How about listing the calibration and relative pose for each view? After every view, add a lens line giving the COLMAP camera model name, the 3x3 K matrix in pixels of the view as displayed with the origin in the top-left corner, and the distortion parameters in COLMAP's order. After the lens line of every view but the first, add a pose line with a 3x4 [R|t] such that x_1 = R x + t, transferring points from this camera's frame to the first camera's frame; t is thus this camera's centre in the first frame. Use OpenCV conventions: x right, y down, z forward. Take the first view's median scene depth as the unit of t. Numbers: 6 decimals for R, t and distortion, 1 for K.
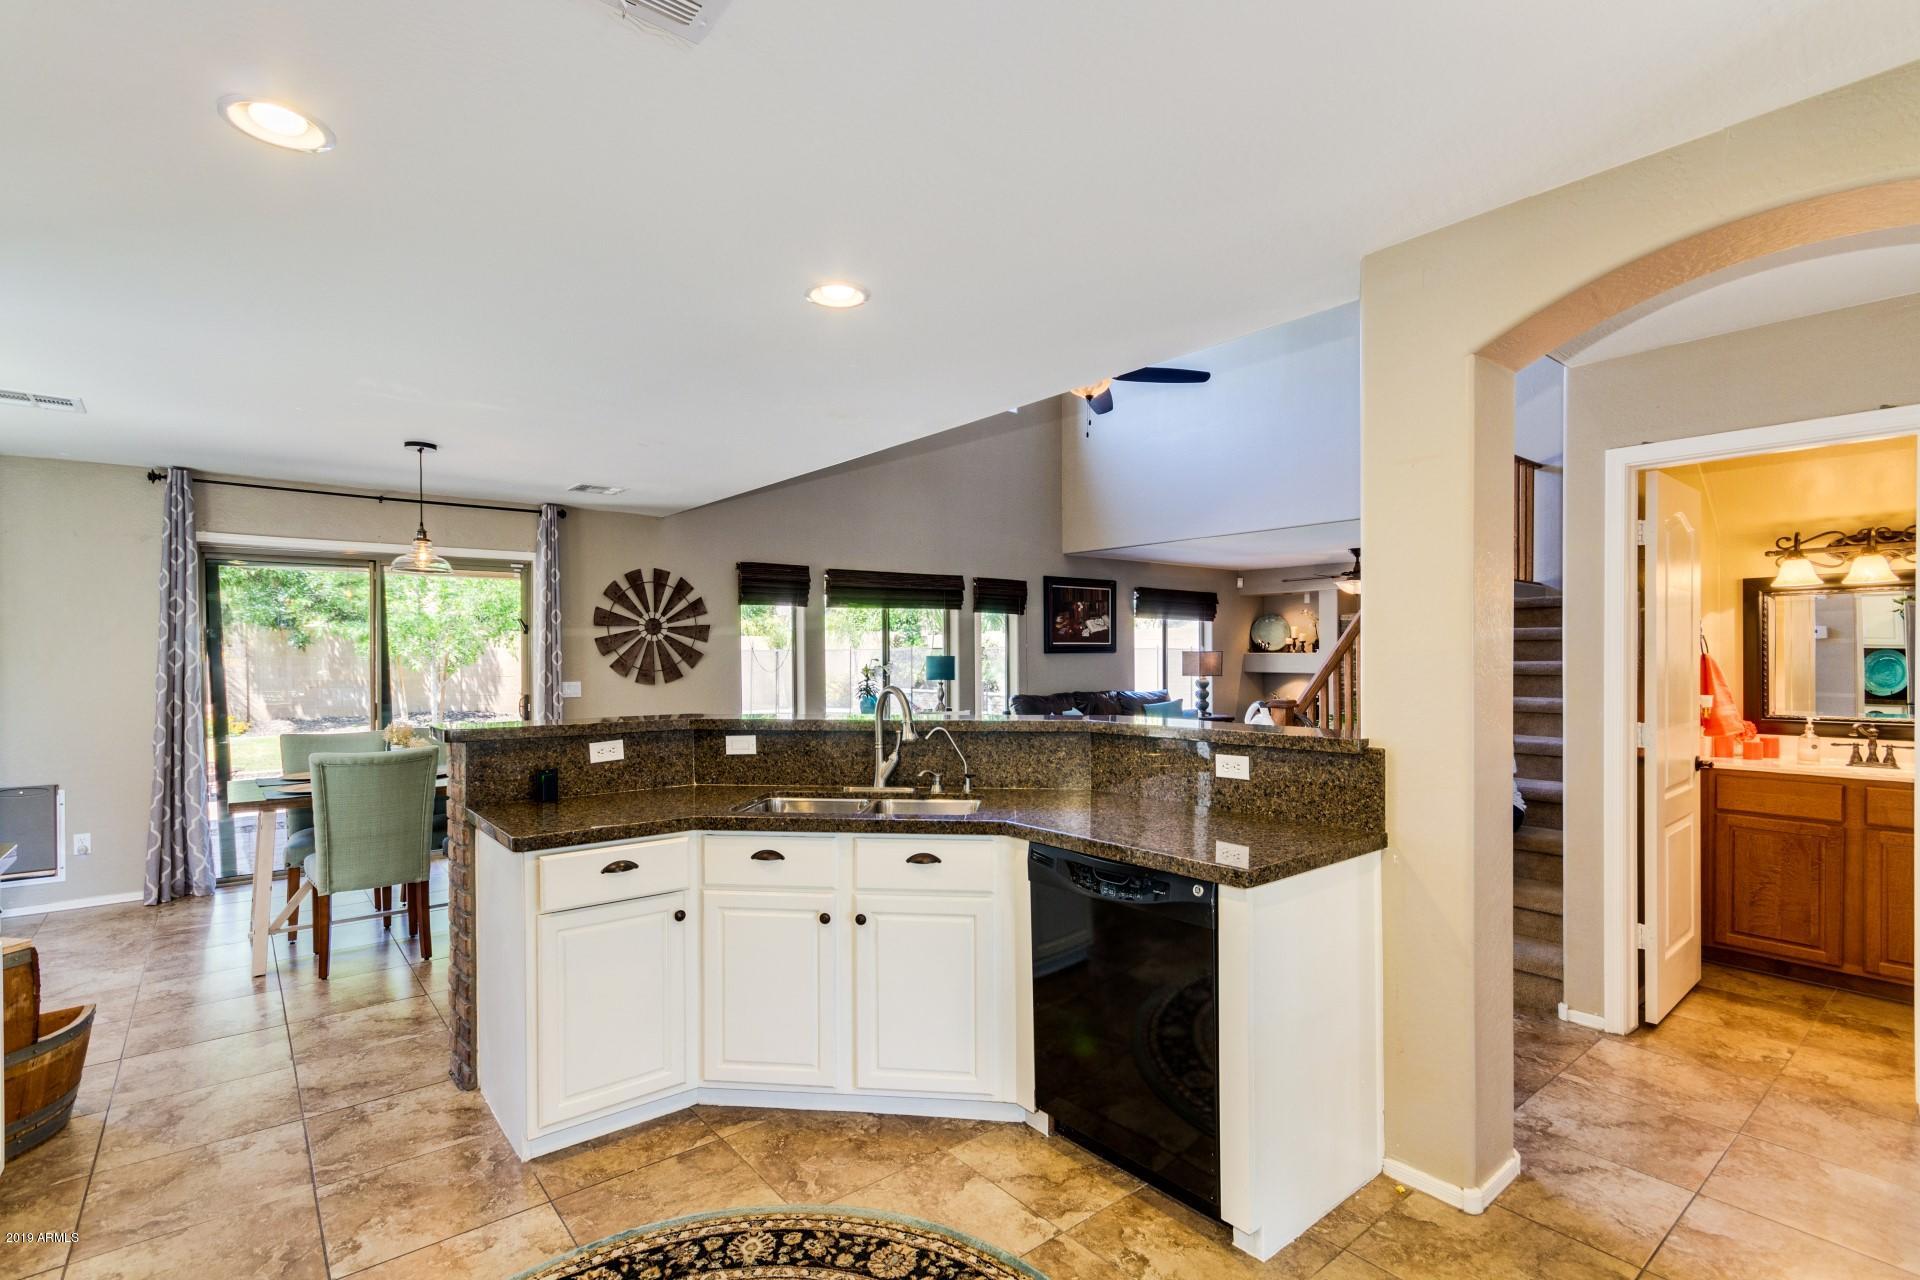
lens RADIAL K [[893.7, 0, 949.3], [0, 893.7, 661.1], [0, 0, 1]] dist [0.005834, 0.001315]
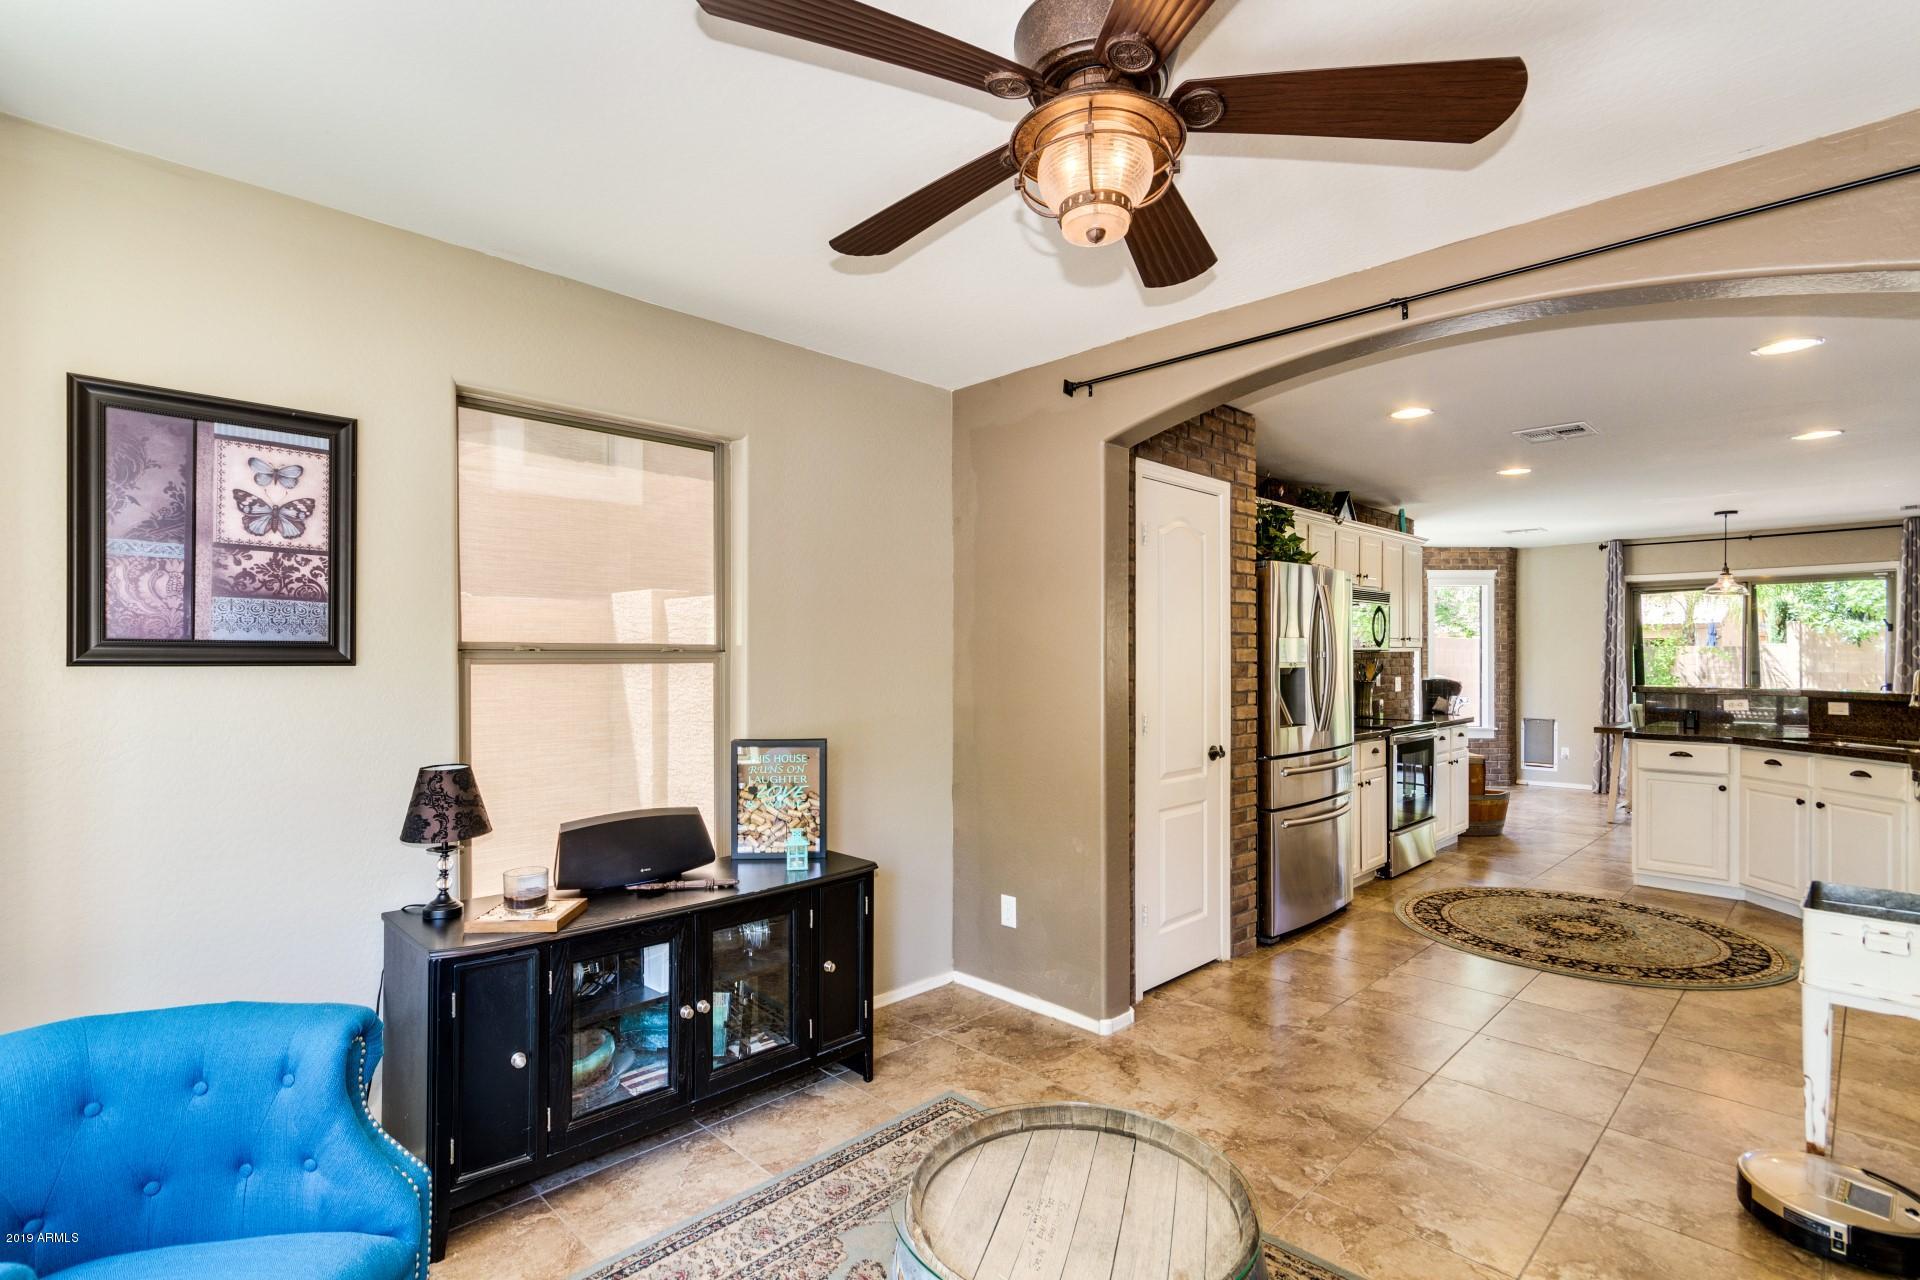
lens RADIAL K [[893.7, 0, 949.3], [0, 893.7, 661.1], [0, 0, 1]] dist [0.005834, 0.001315]
pose [[0.080203, 0.010047, -0.996728, 0.743505], [-0.006534, 0.999933, 0.009553, 0.006177], [0.996757, 0.005746, 0.080263, -0.393887]]
